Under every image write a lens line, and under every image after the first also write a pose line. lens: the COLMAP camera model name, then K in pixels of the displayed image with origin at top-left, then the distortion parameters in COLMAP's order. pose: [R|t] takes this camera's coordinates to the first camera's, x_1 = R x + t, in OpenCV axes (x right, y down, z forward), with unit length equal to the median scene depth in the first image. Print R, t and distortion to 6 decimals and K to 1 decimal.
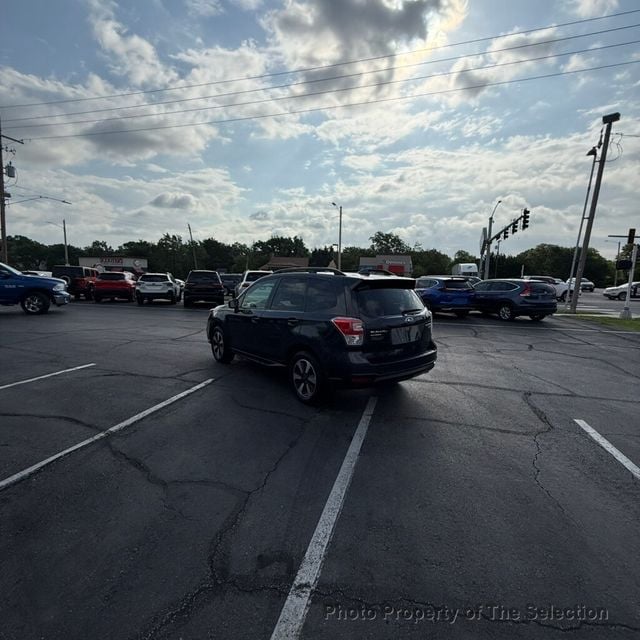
lens RADIAL K [[343.5, 0, 317.1], [0, 343.5, 321.2], [0, 0, 1]] dist [-0.016629, -0.000004]
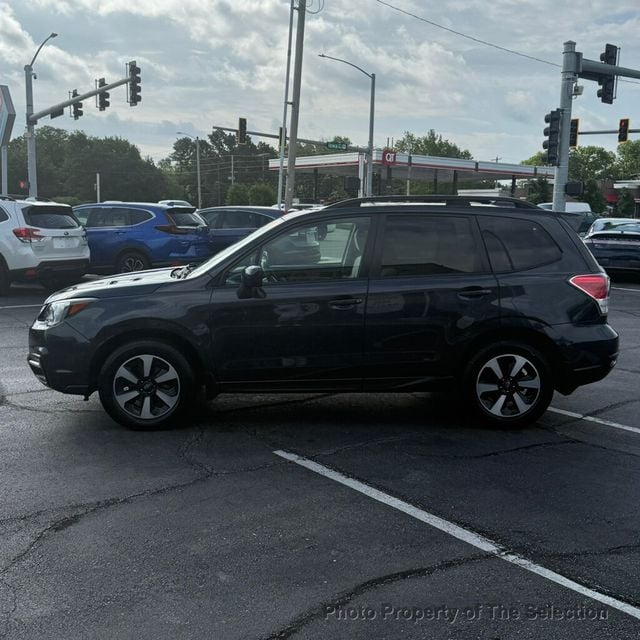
lens RADIAL K [[817.7, 0, 314.8], [0, 817.7, 321.8], [0, 0, 1]] dist [0.074701, 0.000000]
pose [[0.577560, -0.116814, 0.807947, -1.191146], [0.097425, 0.992499, 0.073853, -0.070256], [-0.810514, 0.036060, 0.584608, 0.386566]]
